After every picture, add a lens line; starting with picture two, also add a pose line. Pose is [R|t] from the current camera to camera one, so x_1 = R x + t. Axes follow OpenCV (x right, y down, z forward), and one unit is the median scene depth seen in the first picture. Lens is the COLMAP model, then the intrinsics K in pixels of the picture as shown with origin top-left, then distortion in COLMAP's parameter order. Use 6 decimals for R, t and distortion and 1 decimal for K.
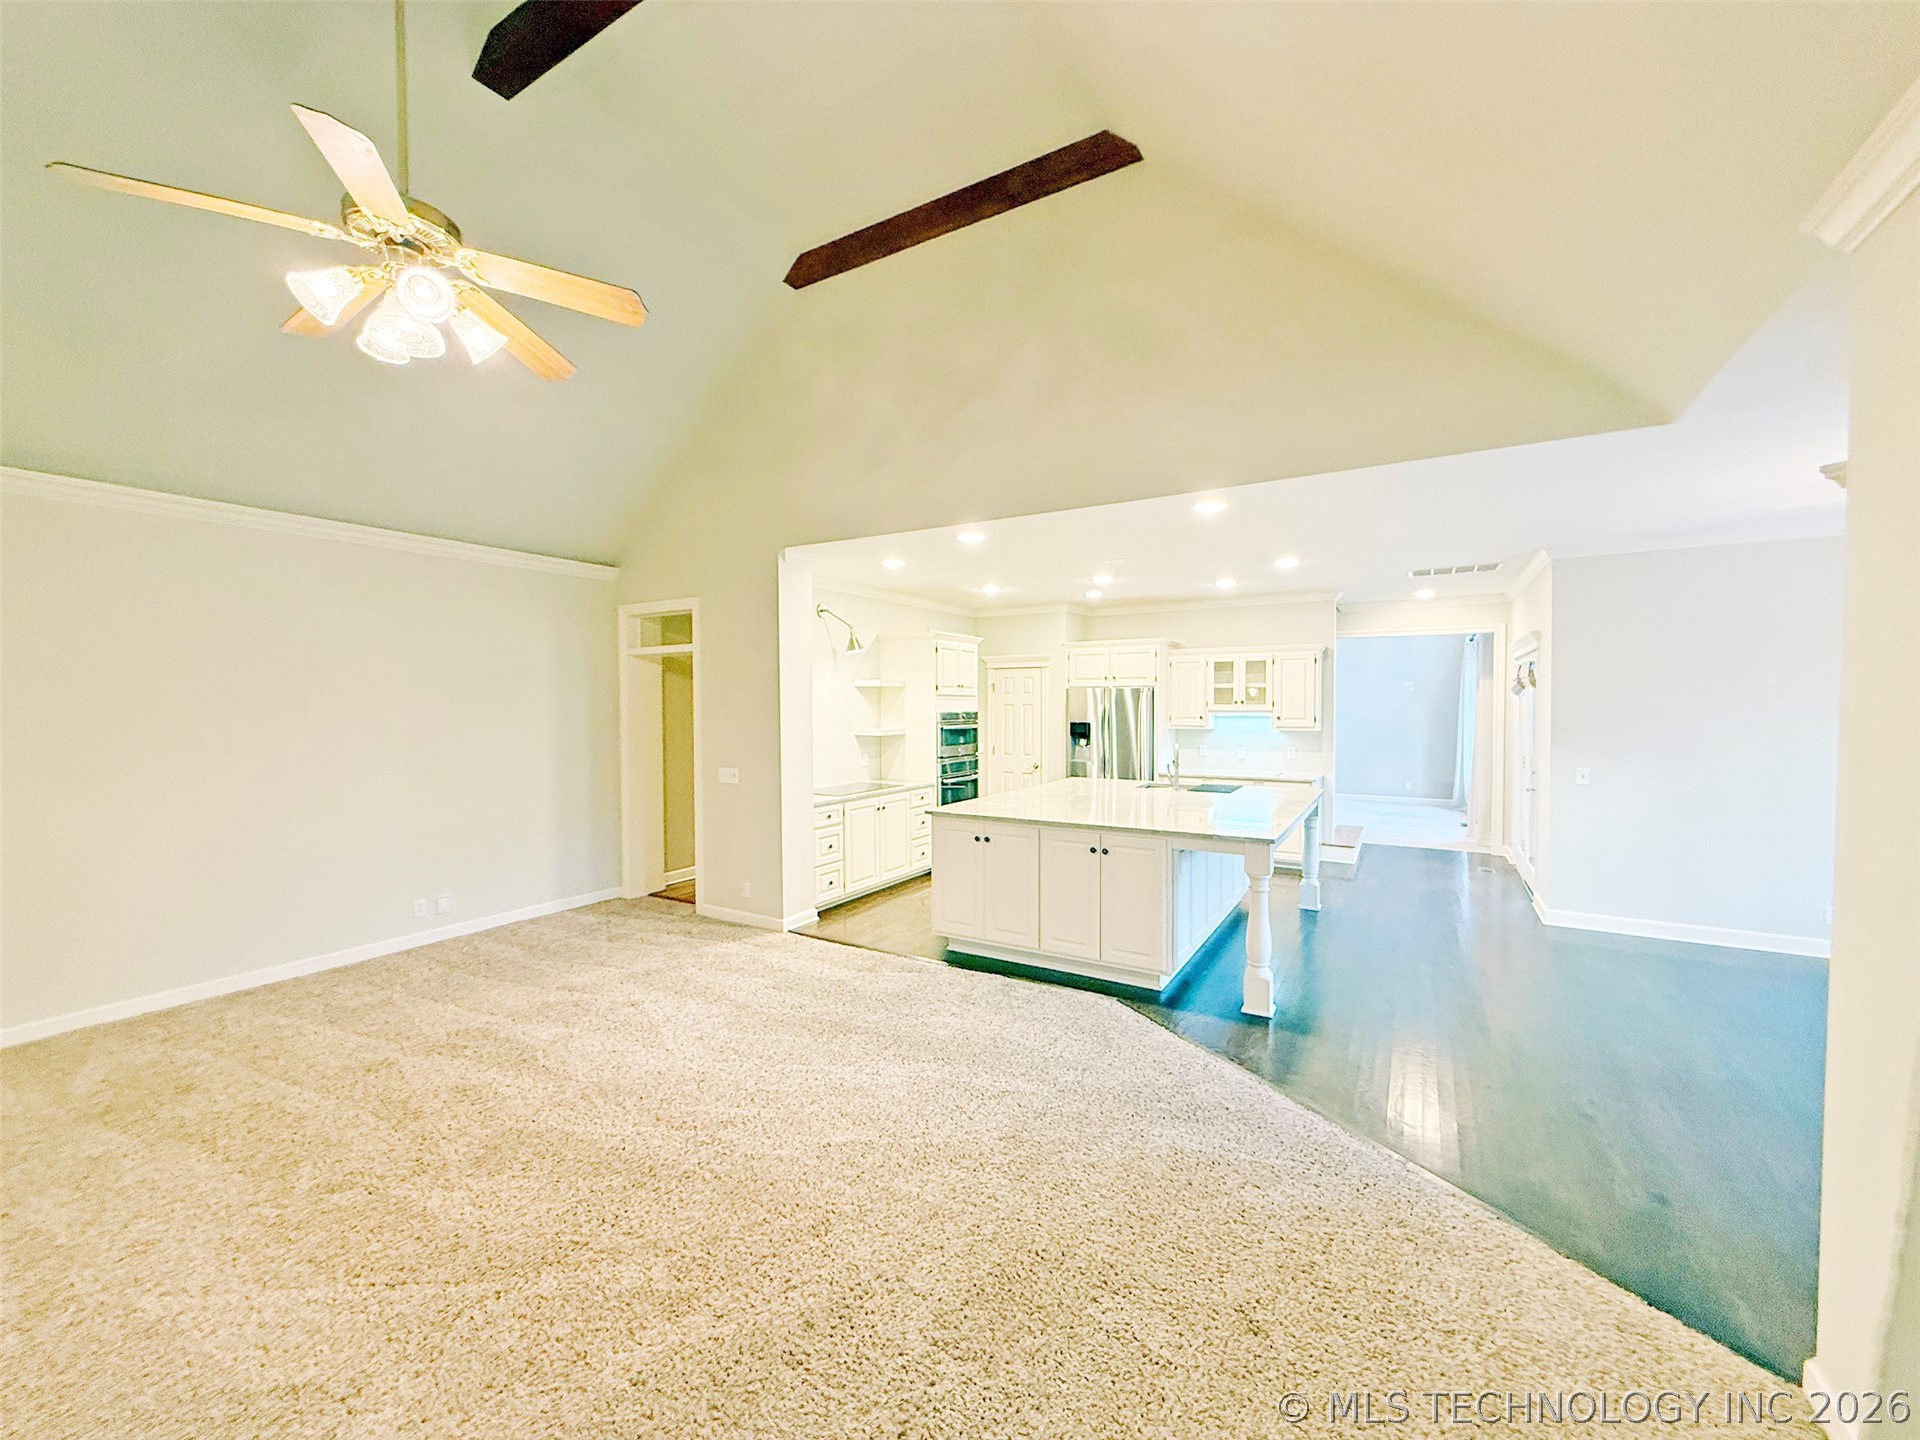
lens RADIAL K [[765.5, 0, 960.1], [0, 765.5, 724.5], [0, 0, 1]] dist [-0.000704, -0.000212]
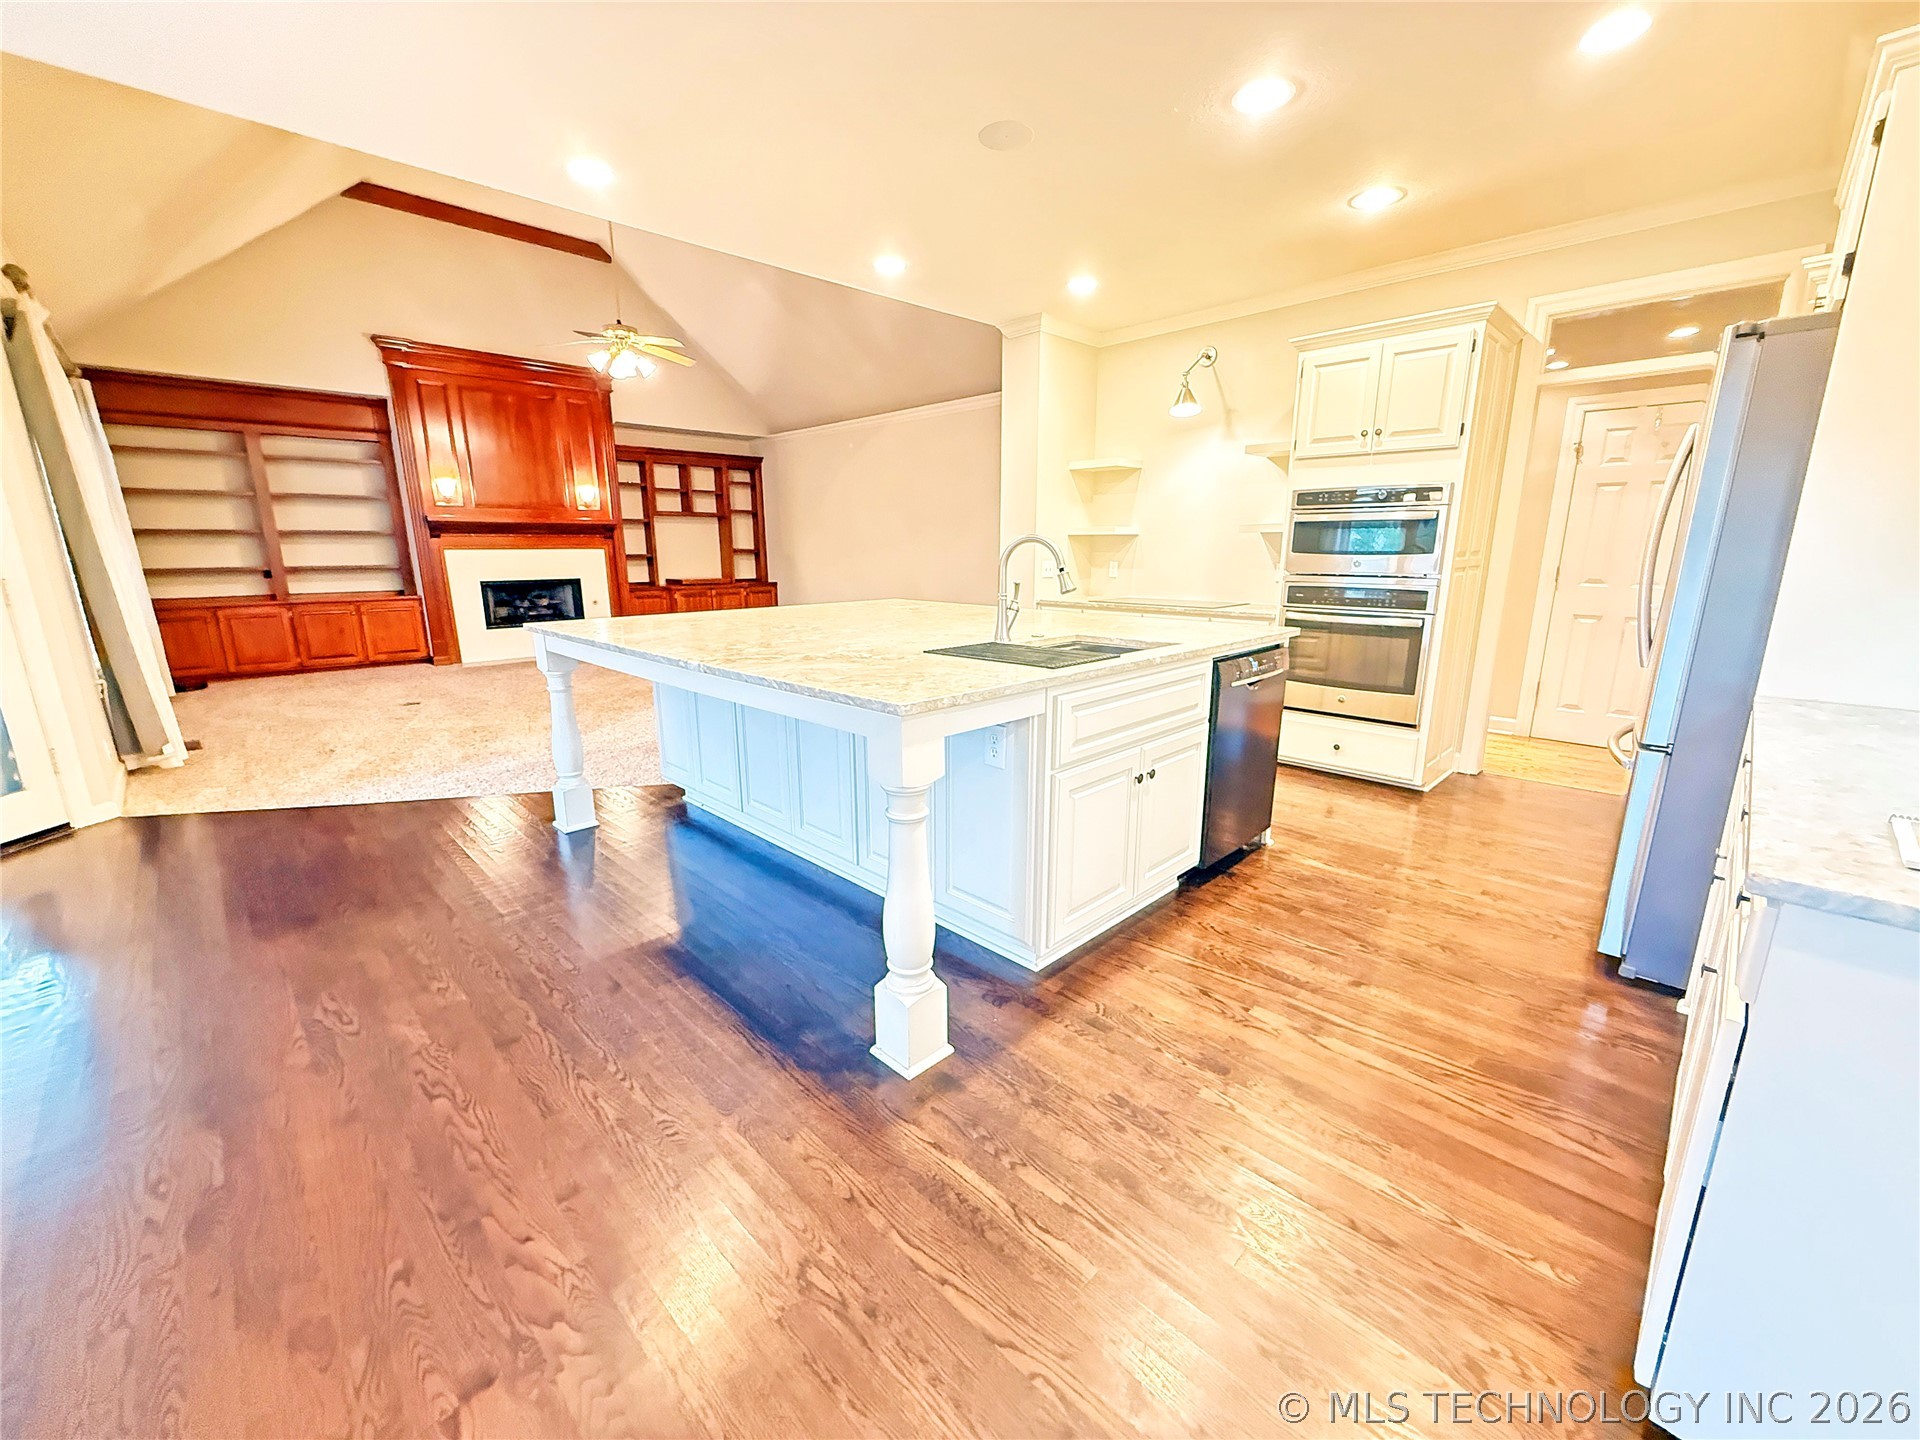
lens RADIAL K [[762.3, 0, 960.1], [0, 762.3, 723.9], [0, 0, 1]] dist [-0.000715, 0.000221]
pose [[-0.243053, 0.224077, -0.943777, 1.005812], [-0.025919, 0.971105, 0.237240, 0.040434], [0.969667, 0.082124, -0.230222, 1.508526]]
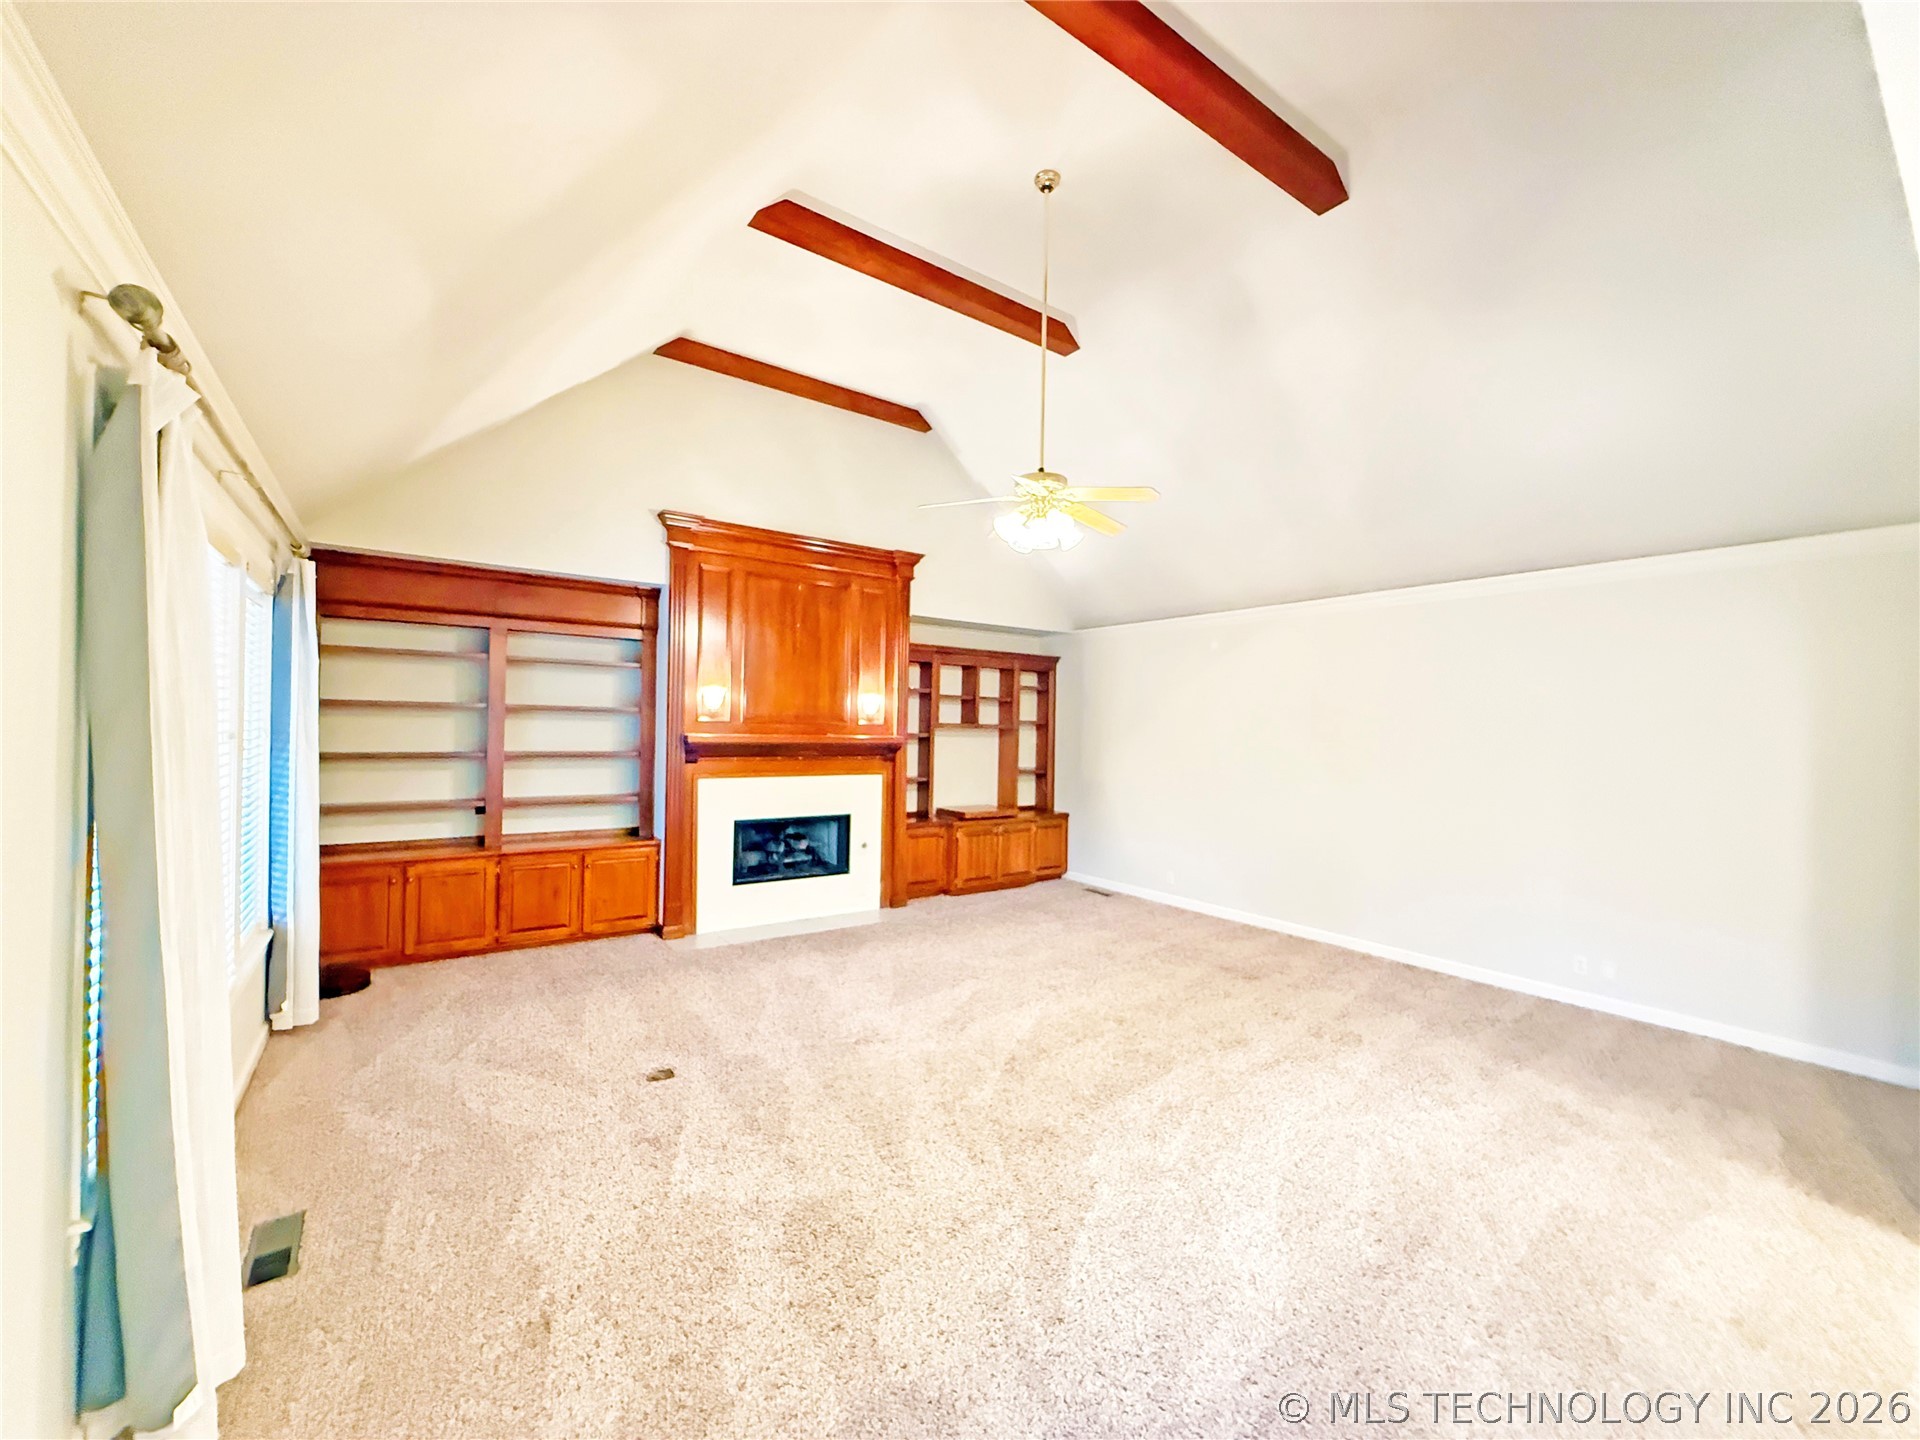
lens RADIAL K [[770.7, 0, 961.5], [0, 770.7, 728.3], [0, 0, 1]] dist [0.000139, -0.000101]
pose [[-0.398052, -0.005418, -0.917347, 0.537791], [-0.045752, 0.998855, 0.013953, -0.031381], [0.916221, 0.047524, -0.397845, 0.793869]]
